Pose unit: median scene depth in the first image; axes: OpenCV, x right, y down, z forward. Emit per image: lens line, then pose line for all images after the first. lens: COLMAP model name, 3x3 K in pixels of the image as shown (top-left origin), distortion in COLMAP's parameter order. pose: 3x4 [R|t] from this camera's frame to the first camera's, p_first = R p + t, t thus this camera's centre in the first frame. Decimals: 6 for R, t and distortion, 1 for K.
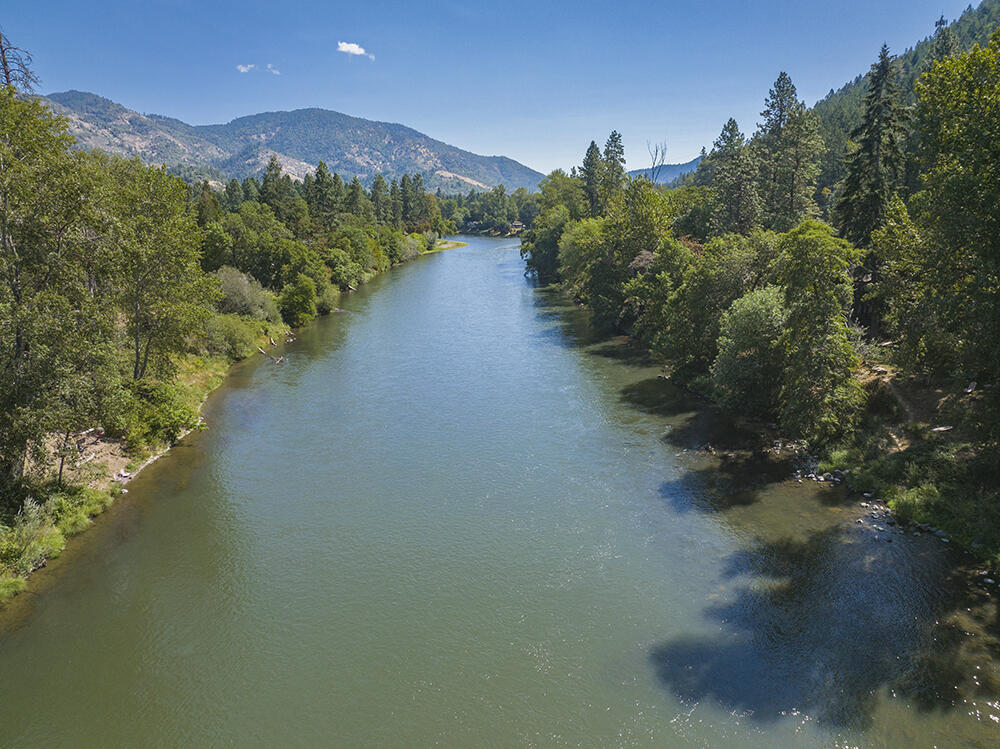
lens RADIAL K [[700.9, 0, 500.0], [0, 700.9, 374.5], [0, 0, 1]] dist [-0.059244, 0.041005]
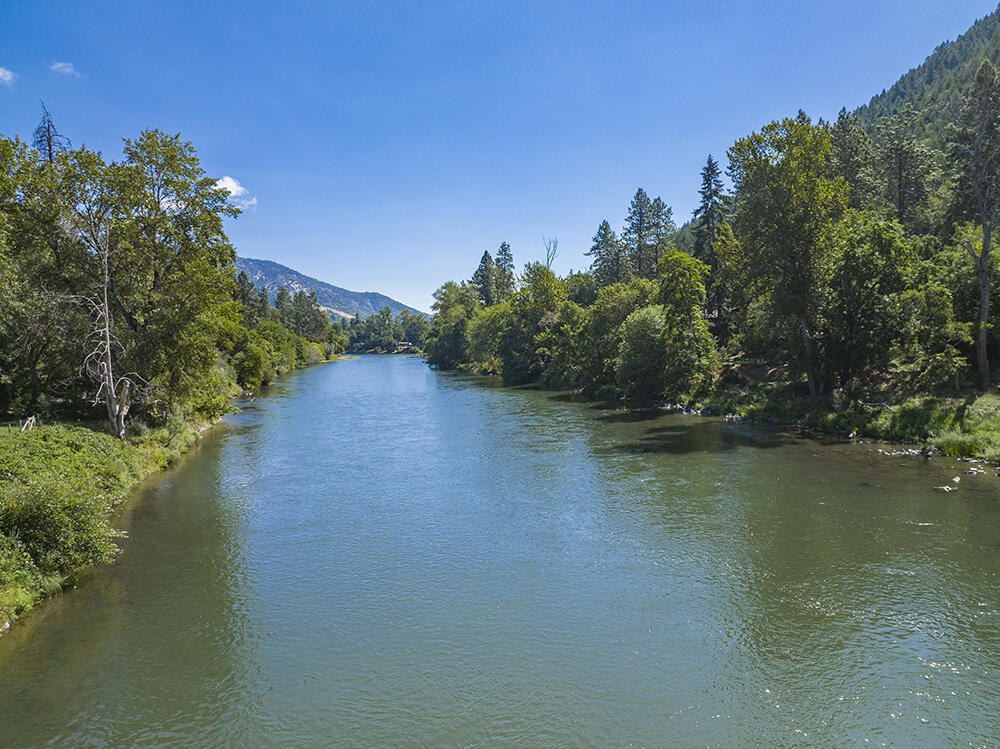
lens RADIAL K [[700.9, 0, 500.0], [0, 700.9, 374.5], [0, 0, 1]] dist [-0.059244, 0.041005]
pose [[0.983483, -0.016604, 0.180239, -0.058636], [0.050132, 0.981815, -0.183101, 0.085477], [-0.173921, 0.189113, 0.966430, -0.101015]]
